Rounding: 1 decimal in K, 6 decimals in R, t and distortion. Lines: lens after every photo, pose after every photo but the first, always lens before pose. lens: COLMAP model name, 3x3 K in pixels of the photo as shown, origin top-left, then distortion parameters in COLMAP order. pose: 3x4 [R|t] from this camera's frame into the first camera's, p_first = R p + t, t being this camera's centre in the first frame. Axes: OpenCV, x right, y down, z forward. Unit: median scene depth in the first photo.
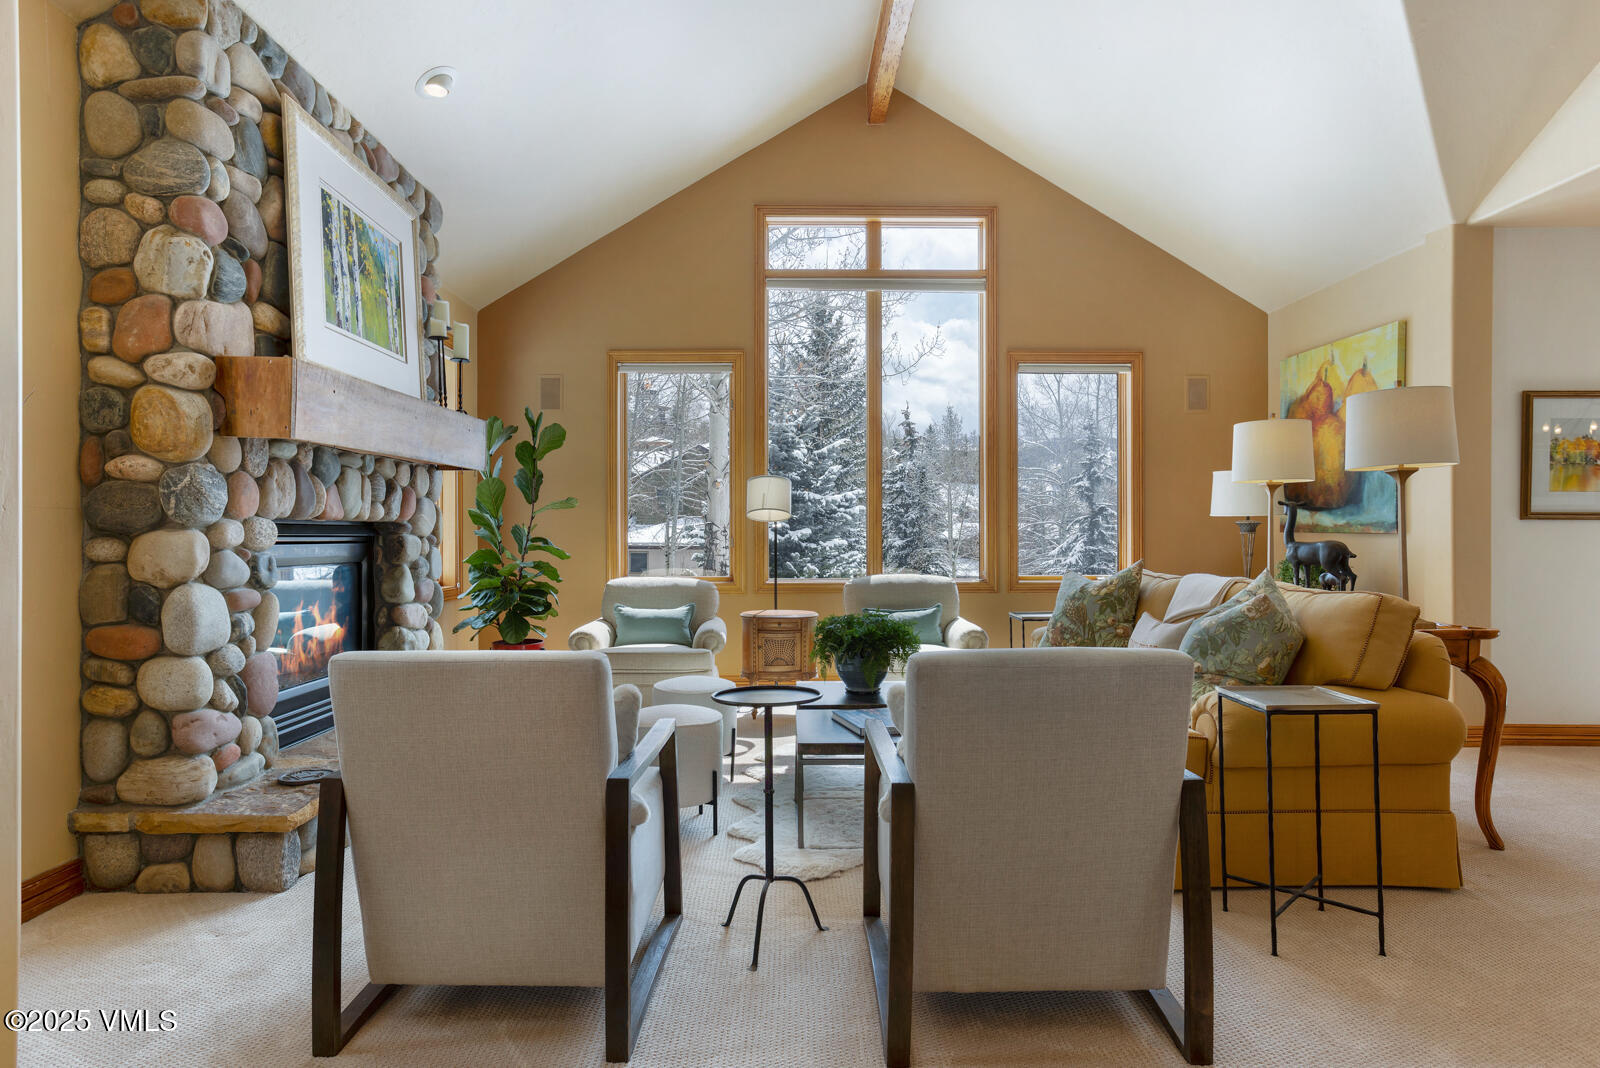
lens RADIAL K [[912.7, 0, 800.0], [0, 912.7, 534.0], [0, 0, 1]] dist [0.001911, 0.000999]
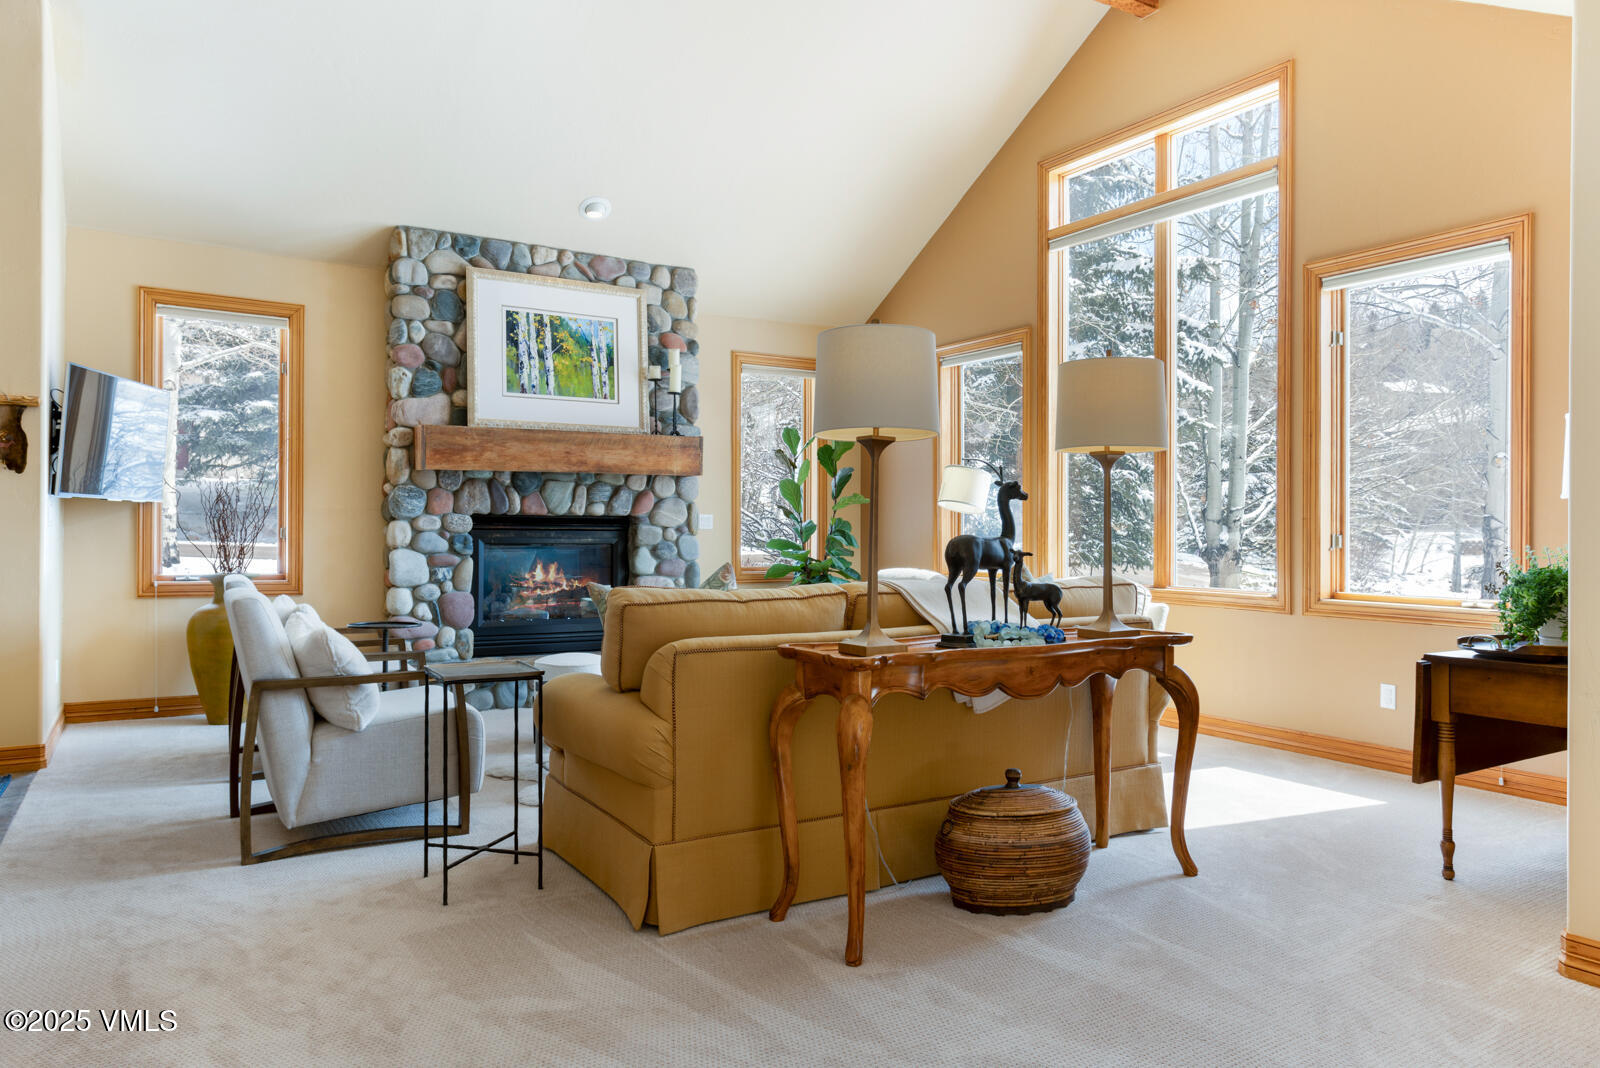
lens RADIAL K [[1050.2, 0, 800.0], [0, 1050.2, 534.0], [0, 0, 1]] dist [0.005610, 0.002700]
pose [[0.503558, 0.008610, -0.863918, 1.342980], [-0.007199, 0.999957, 0.005770, 0.003626], [0.863931, 0.003314, 0.503599, 0.509168]]
